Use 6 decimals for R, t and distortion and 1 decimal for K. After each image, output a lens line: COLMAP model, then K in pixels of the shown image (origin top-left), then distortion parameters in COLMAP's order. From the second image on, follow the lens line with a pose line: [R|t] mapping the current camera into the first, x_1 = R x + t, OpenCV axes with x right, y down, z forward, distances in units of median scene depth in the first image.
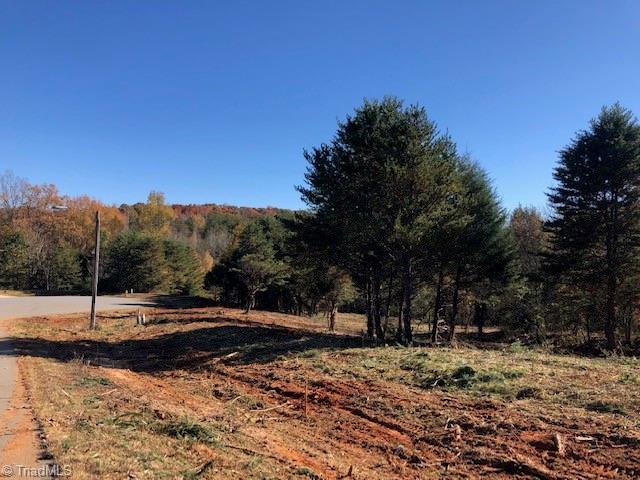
lens RADIAL K [[517.1, 0, 319.5], [0, 517.1, 238.7], [0, 0, 1]] dist [0.001434, 0.001588]
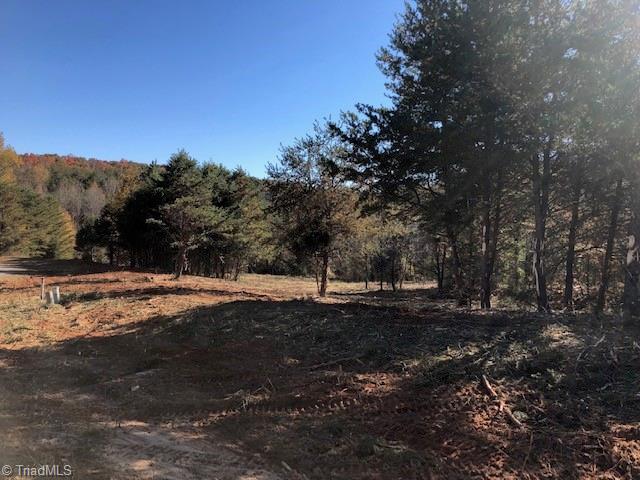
lens RADIAL K [[517.1, 0, 320.8], [0, 517.1, 241.6], [0, 0, 1]] dist [0.001434, 0.001588]
pose [[0.960650, -0.017774, 0.277191, -0.079483], [-0.005489, 0.996541, 0.082925, 0.015693], [-0.277706, -0.081183, 0.957230, 0.126166]]
